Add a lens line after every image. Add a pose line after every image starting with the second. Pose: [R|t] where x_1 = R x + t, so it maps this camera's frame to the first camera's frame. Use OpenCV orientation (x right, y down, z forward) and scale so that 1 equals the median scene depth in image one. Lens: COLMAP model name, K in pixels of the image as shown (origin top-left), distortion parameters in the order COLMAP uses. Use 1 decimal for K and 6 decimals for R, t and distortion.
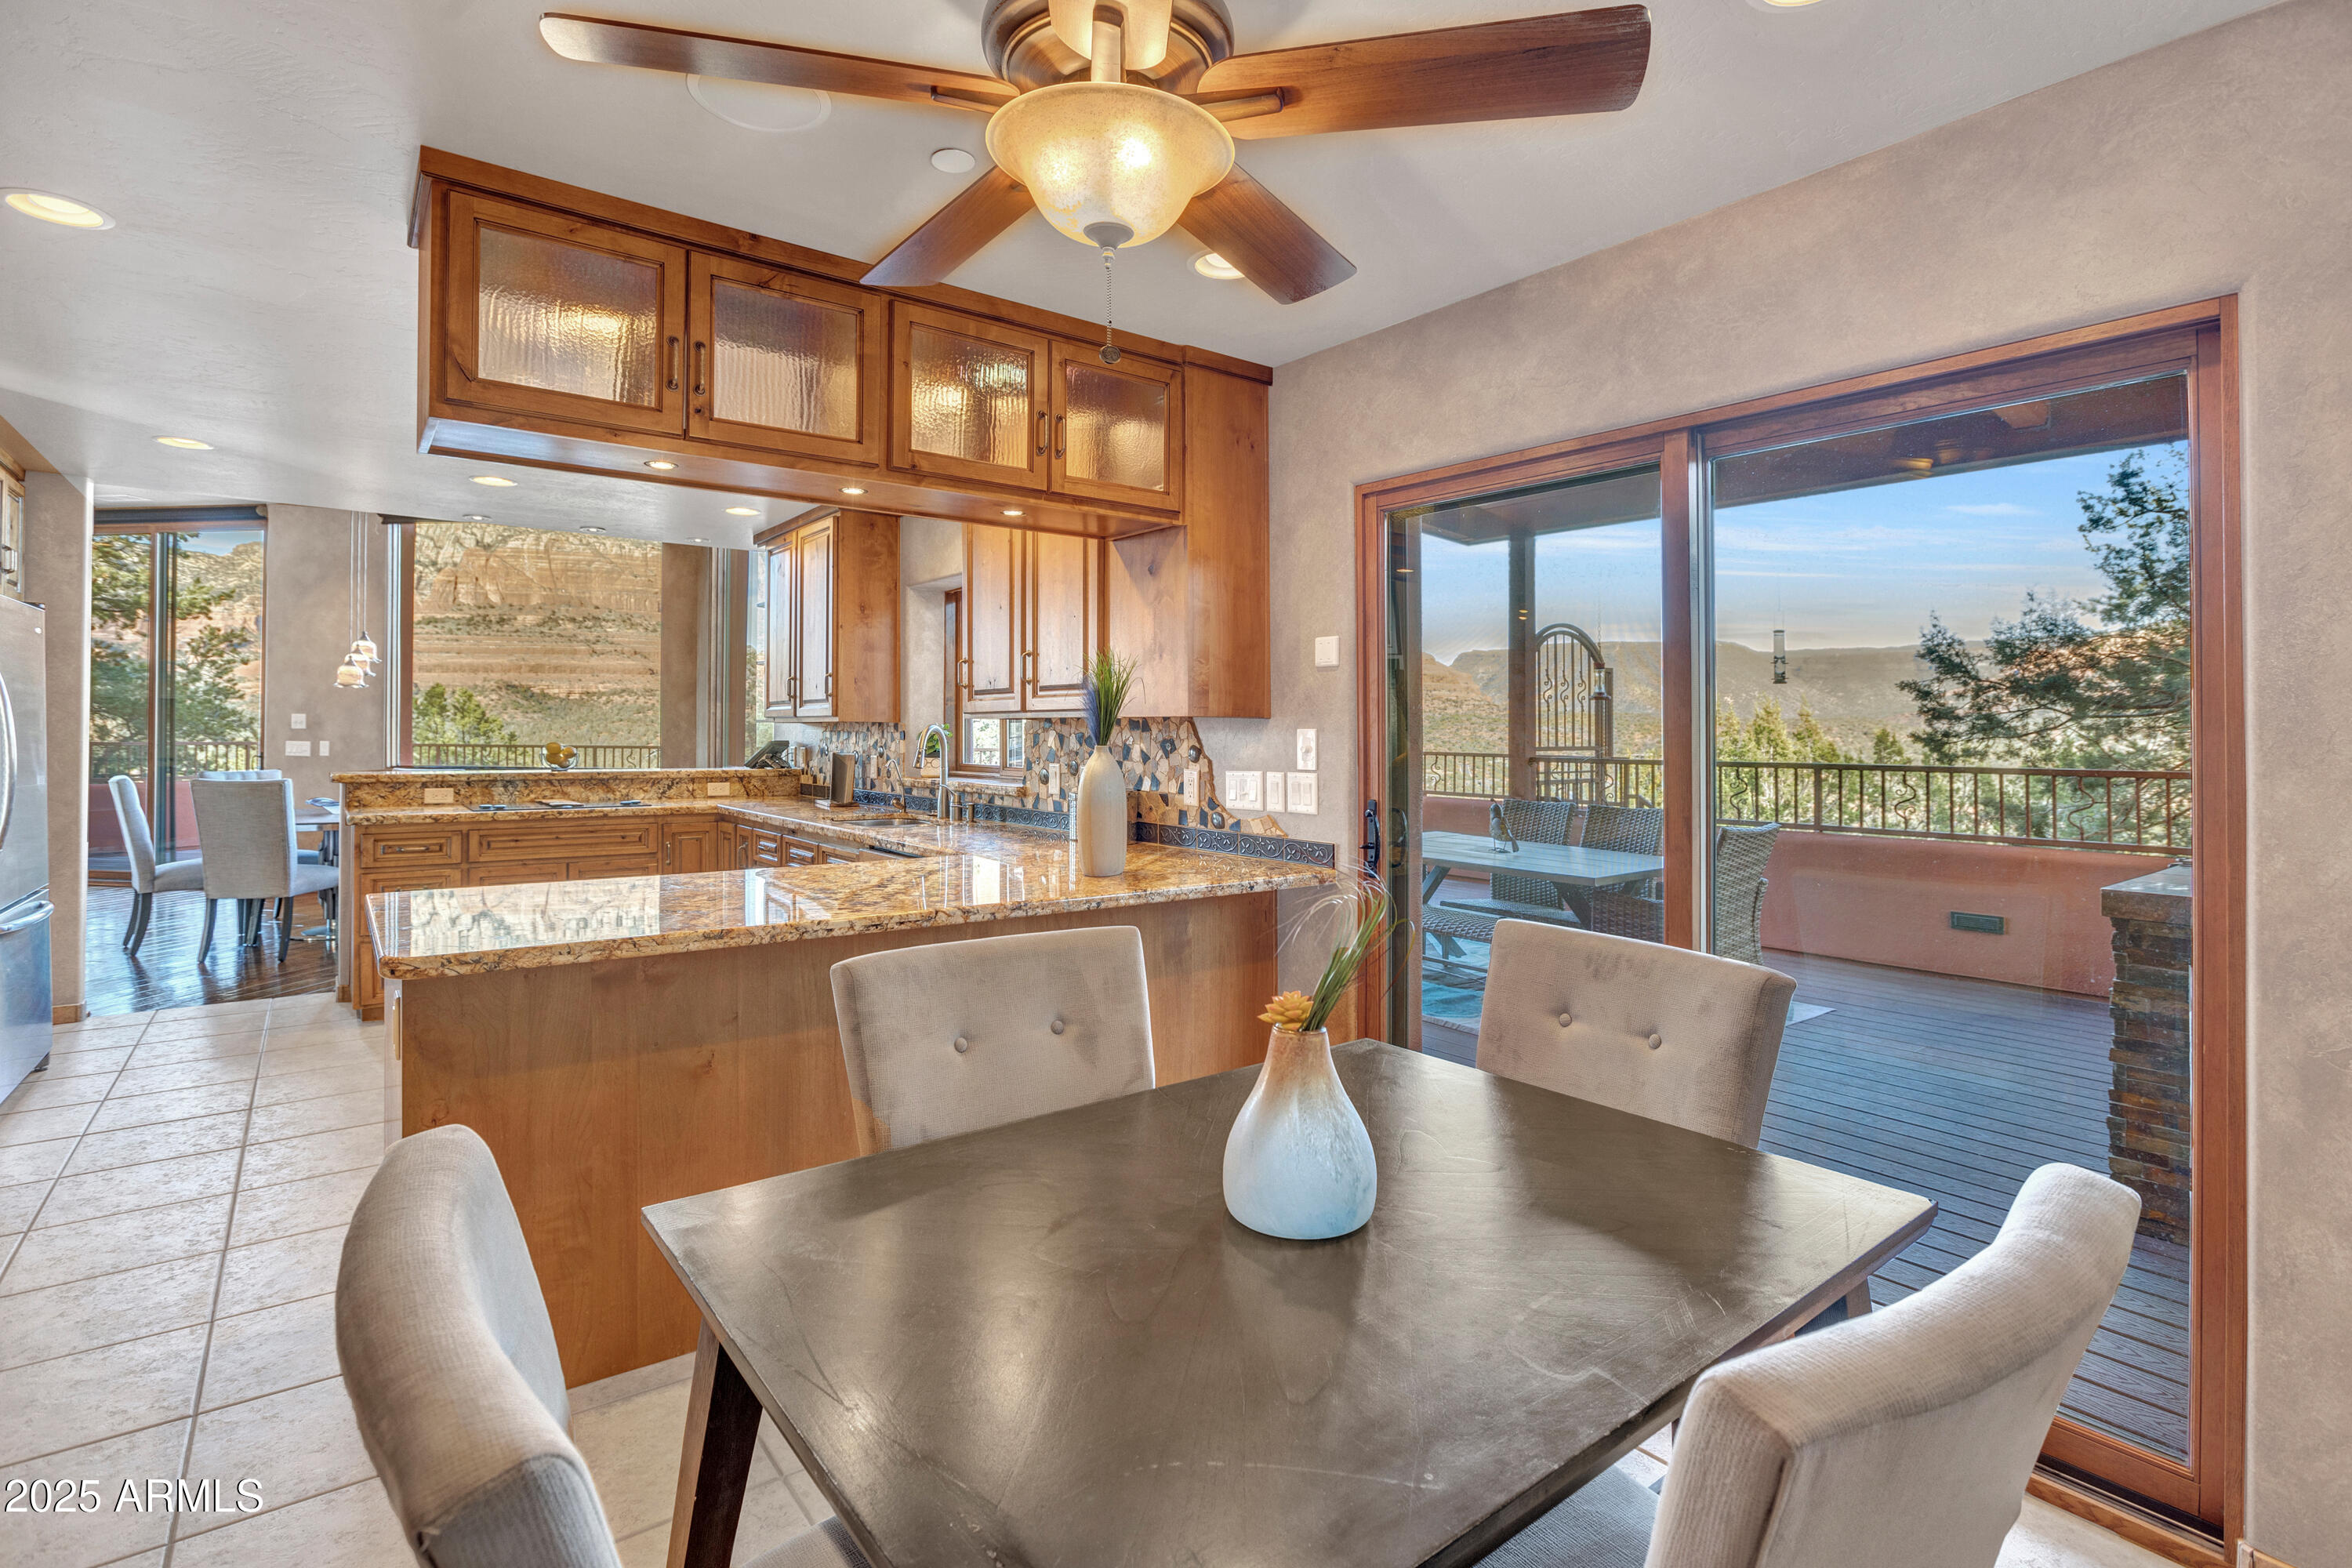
lens RADIAL K [[1115.3, 0, 1160.2], [0, 1115.3, 735.3], [0, 0, 1]] dist [-0.009285, 0.001205]
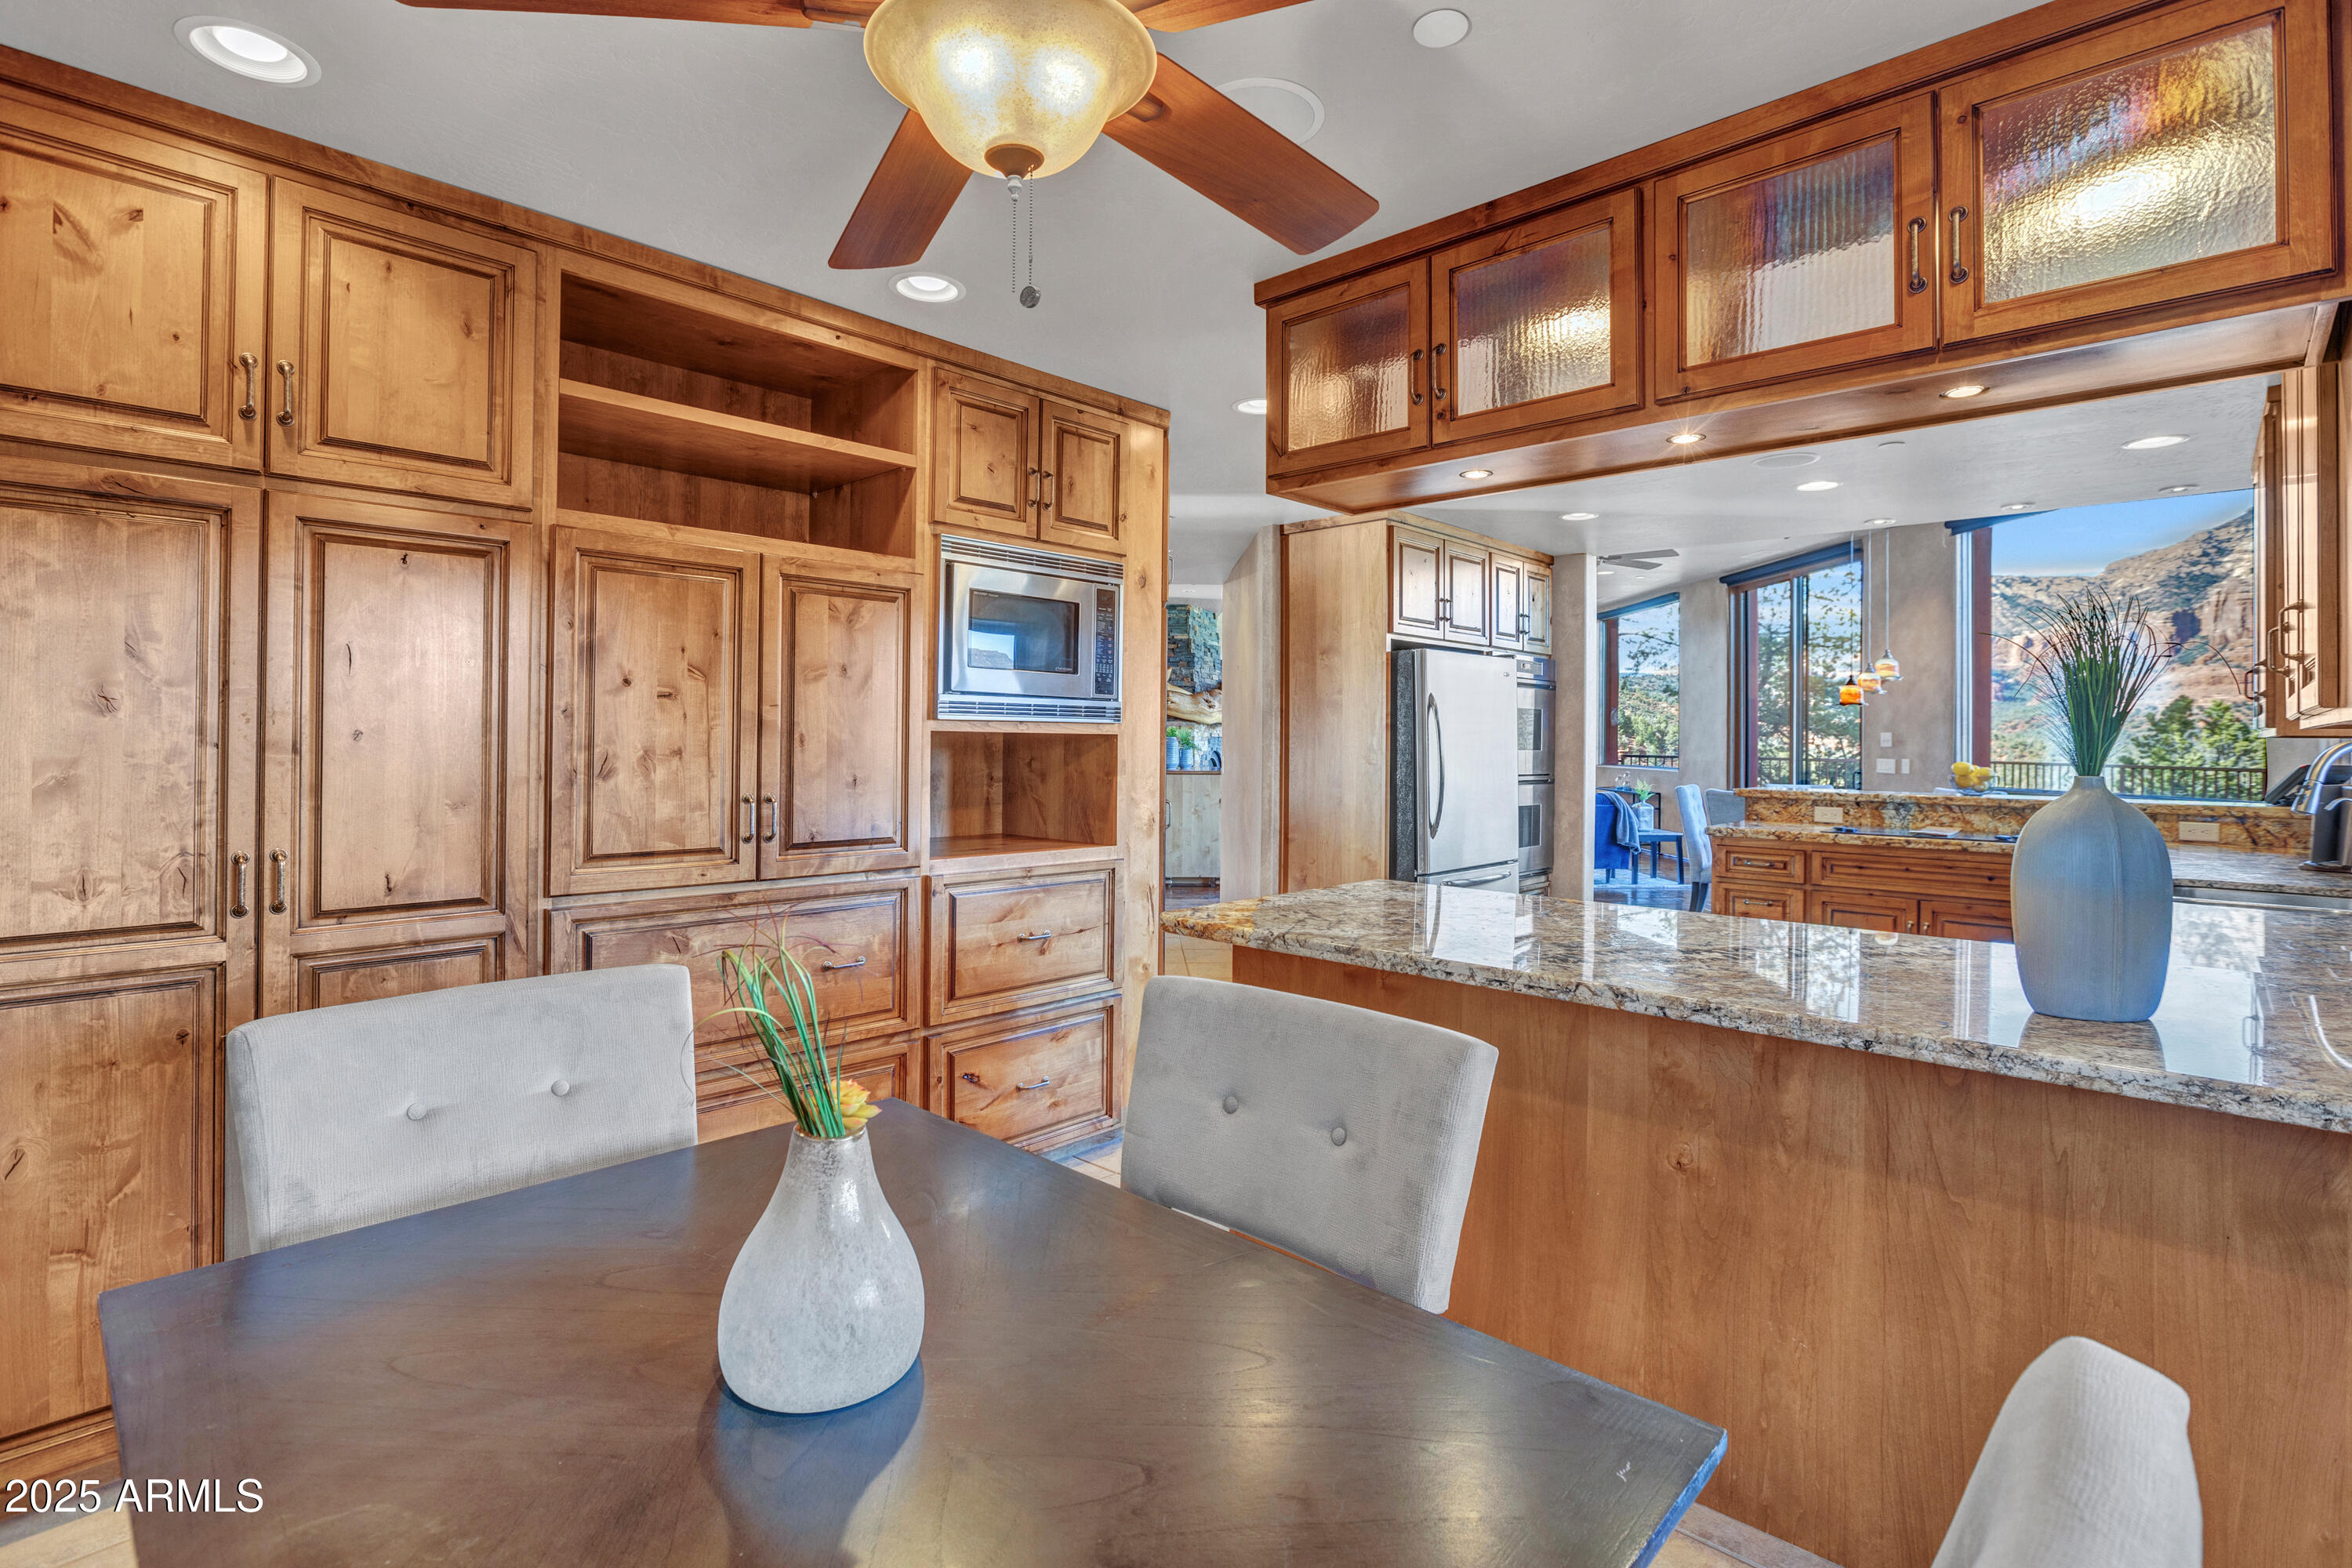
lens RADIAL K [[1115.3, 0, 1176.9], [0, 1115.3, 772.5], [0, 0, 1]] dist [-0.009285, 0.001205]
pose [[0.168915, 0.022906, -0.985364, 0.227762], [-0.006580, 0.999734, 0.022112, -0.001071], [0.985609, 0.002749, 0.169021, 0.271868]]
